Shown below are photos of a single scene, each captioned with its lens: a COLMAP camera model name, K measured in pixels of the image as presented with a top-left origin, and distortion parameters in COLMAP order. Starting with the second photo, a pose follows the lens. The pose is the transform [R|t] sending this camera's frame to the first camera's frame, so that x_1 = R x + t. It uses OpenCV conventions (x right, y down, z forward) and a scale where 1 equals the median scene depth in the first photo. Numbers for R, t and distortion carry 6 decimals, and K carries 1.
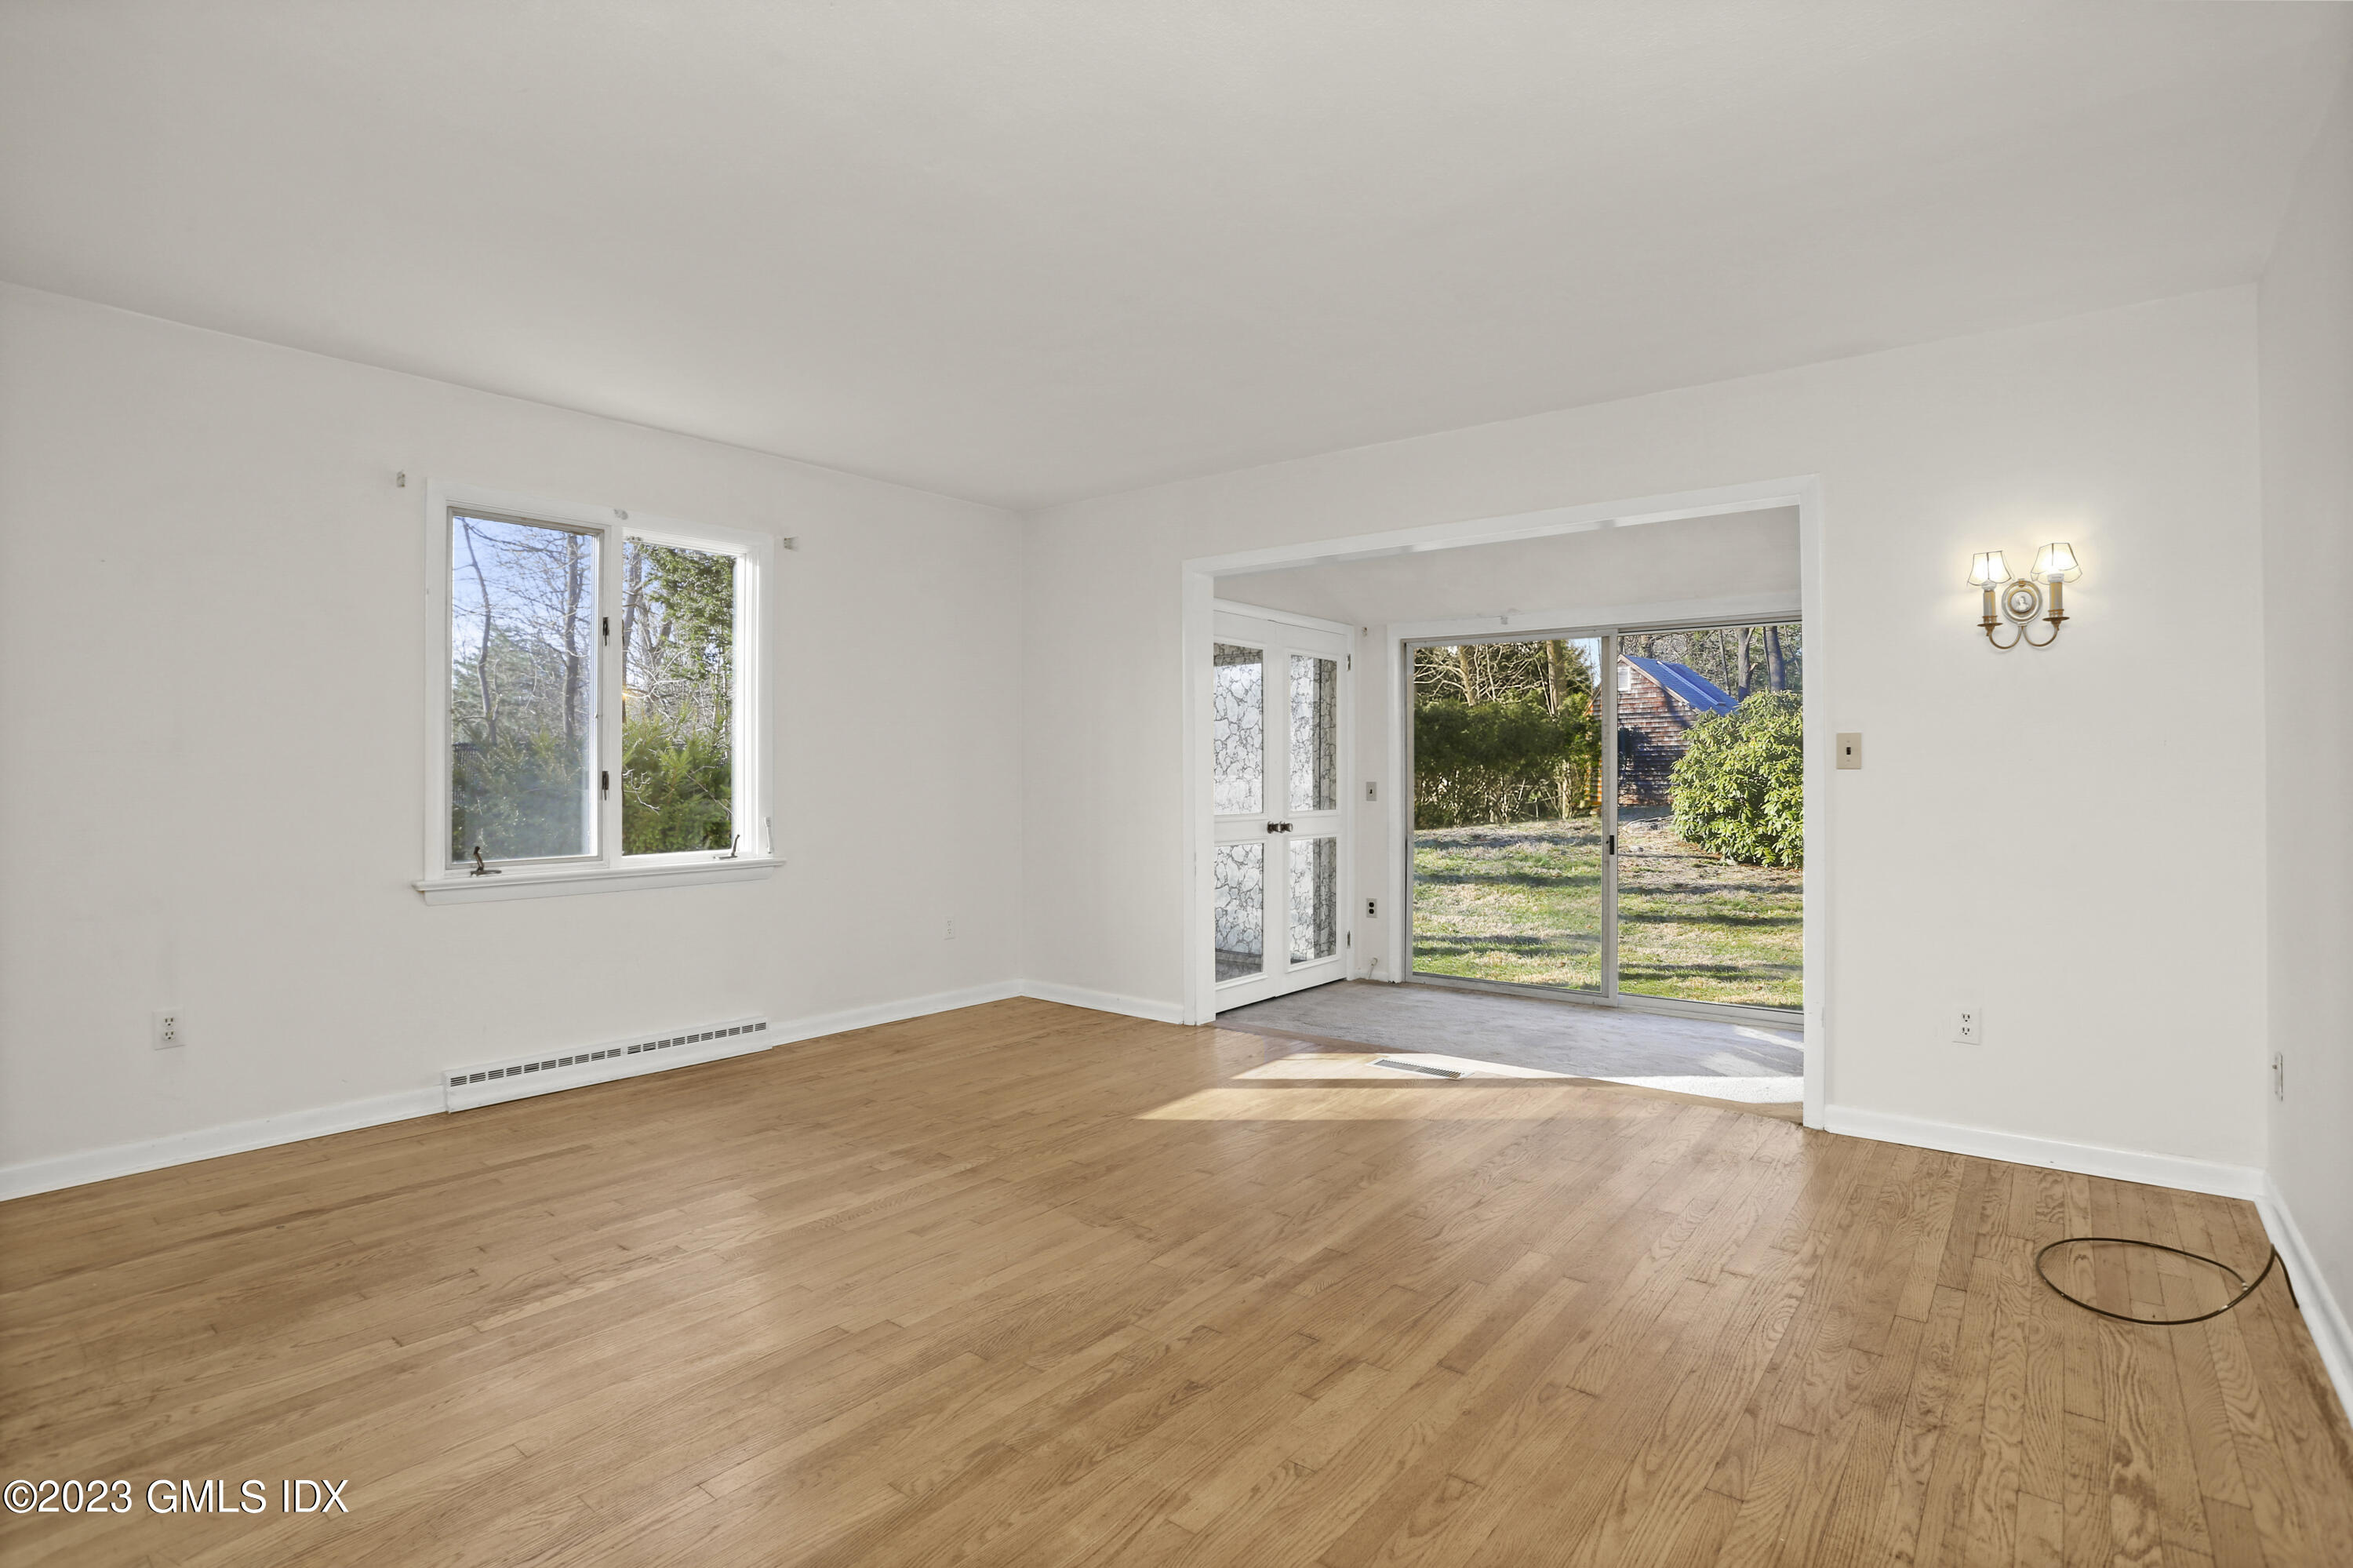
lens RADIAL K [[1136.6, 0, 1196.2], [0, 1136.6, 779.6], [0, 0, 1]] dist [-0.025335, 0.000699]
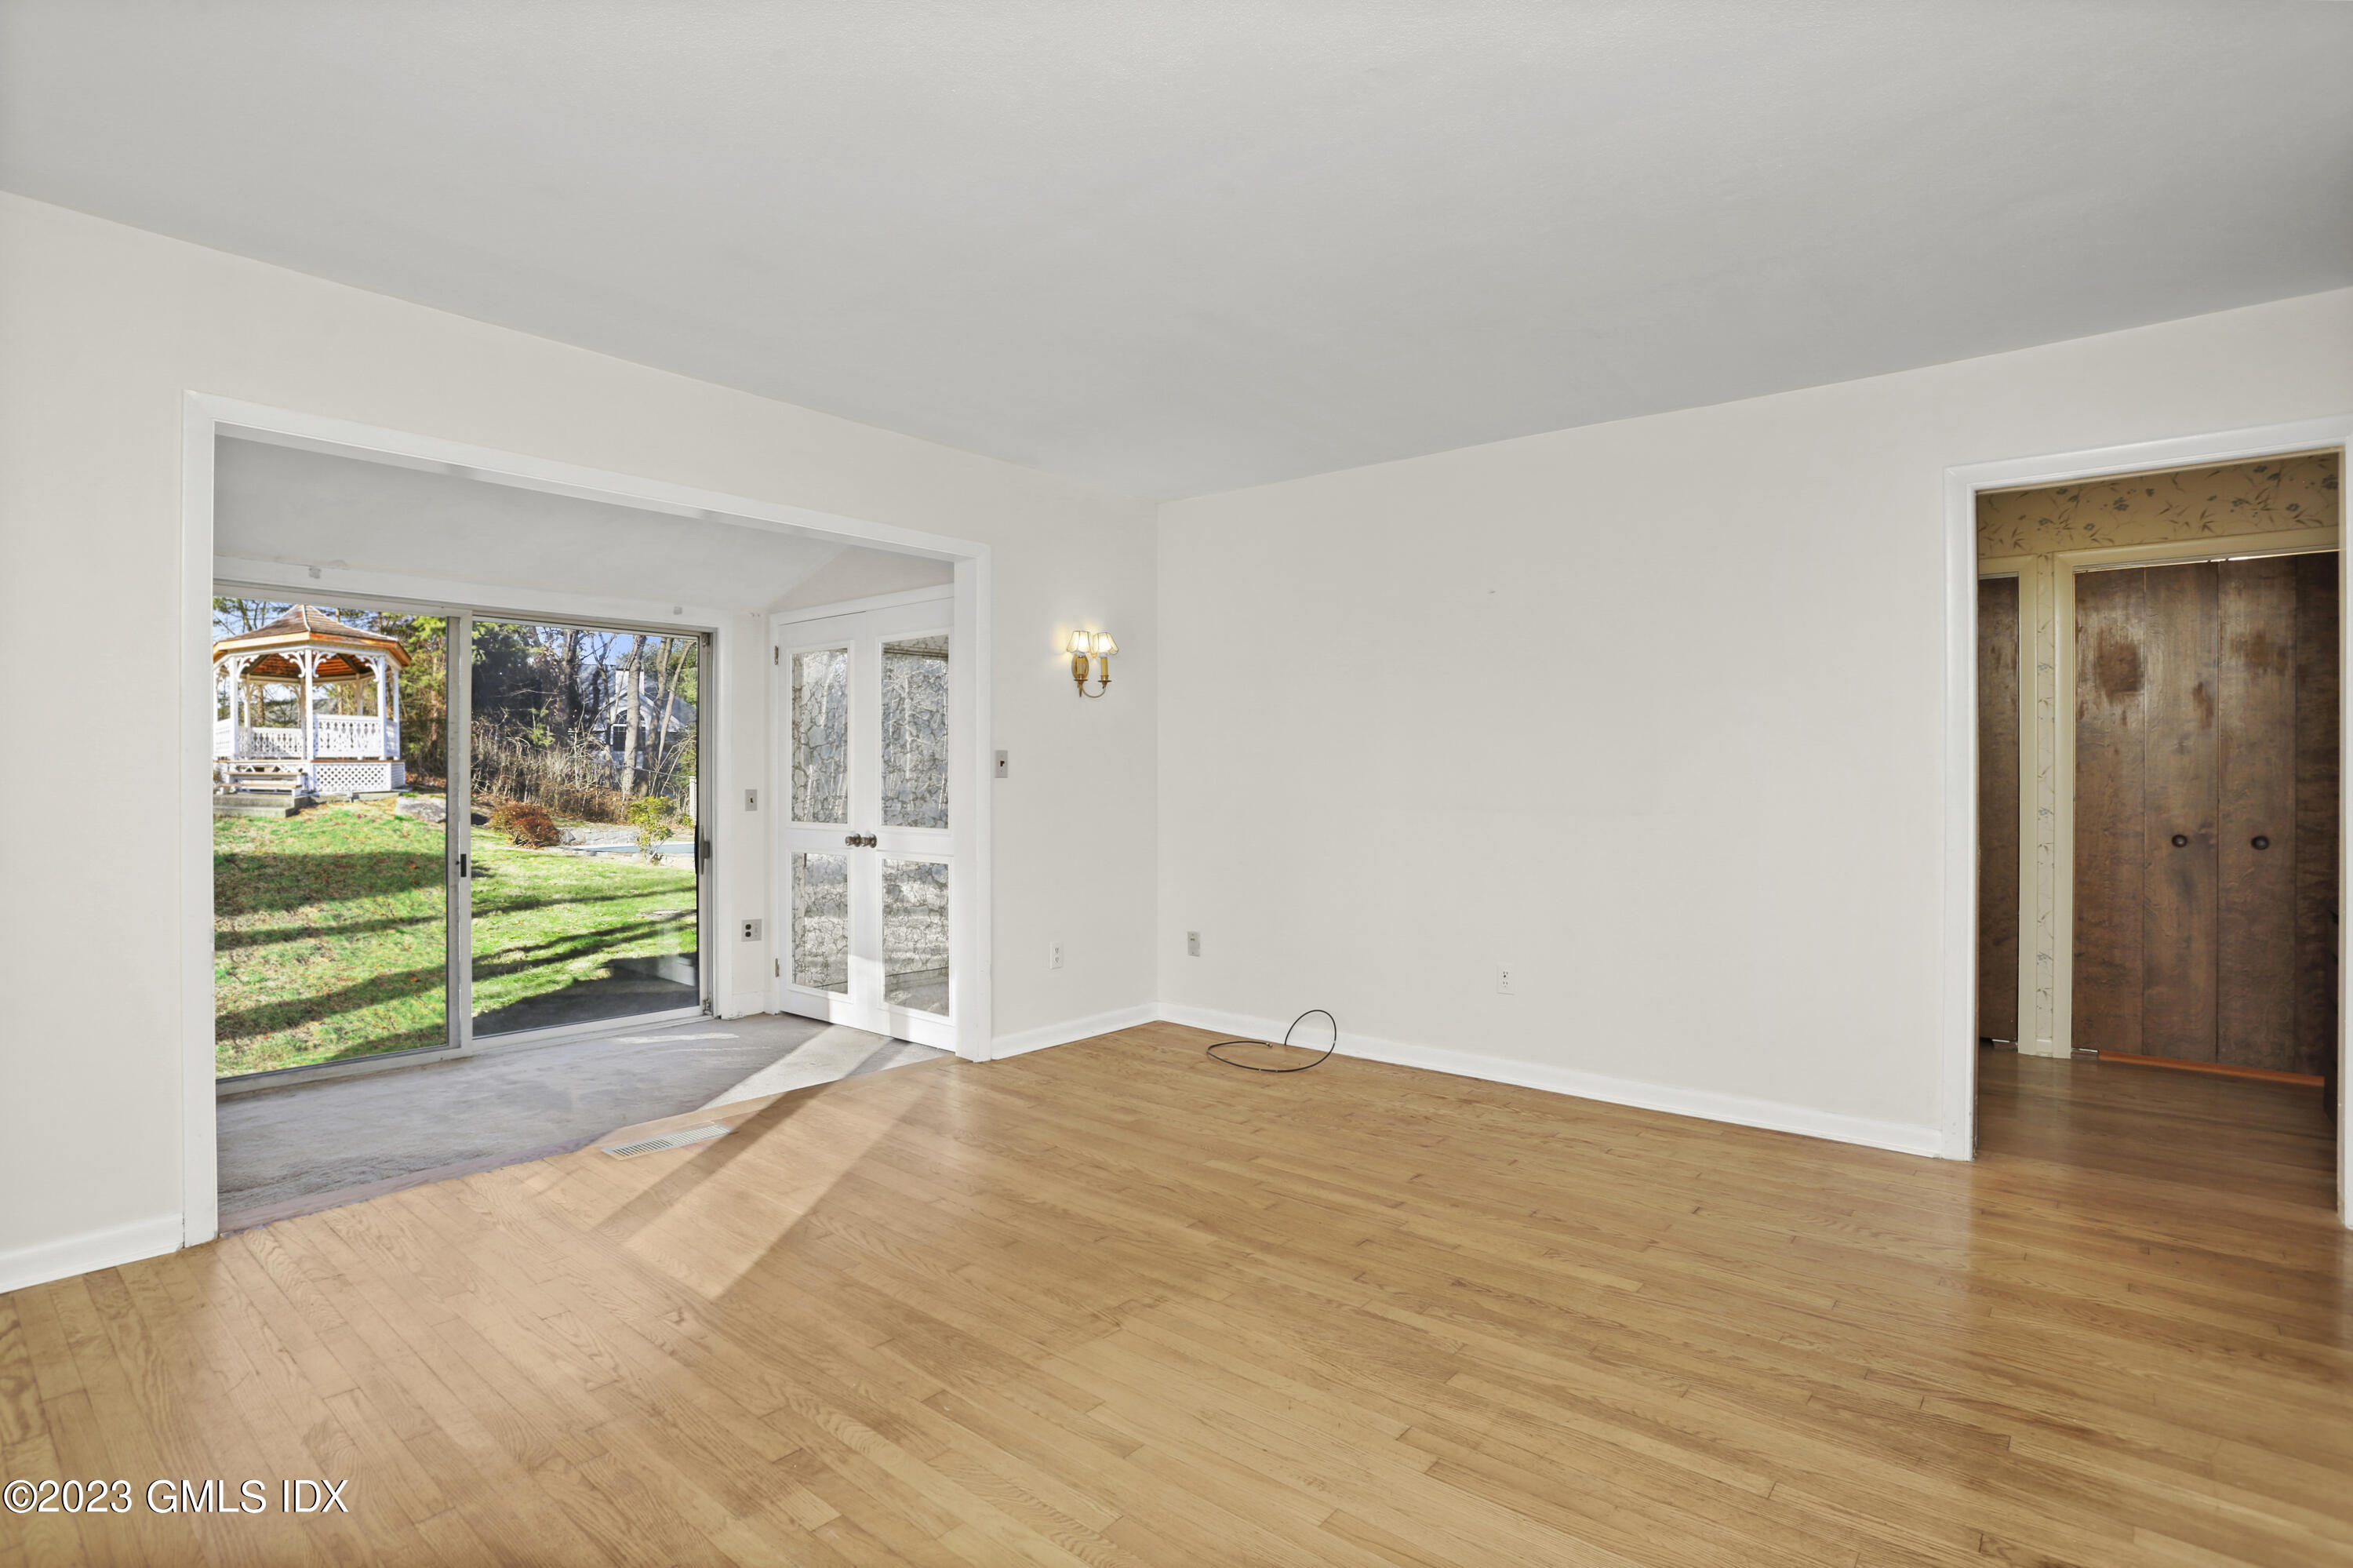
lens RADIAL K [[1136.6, 0, 1195.5], [0, 1136.6, 787.3], [0, 0, 1]] dist [-0.025335, 0.000699]
pose [[0.020738, 0.002082, 0.999783, -0.947691], [-0.003736, 0.999991, -0.002005, 0.006505], [-0.999778, -0.003693, 0.020745, 0.976890]]
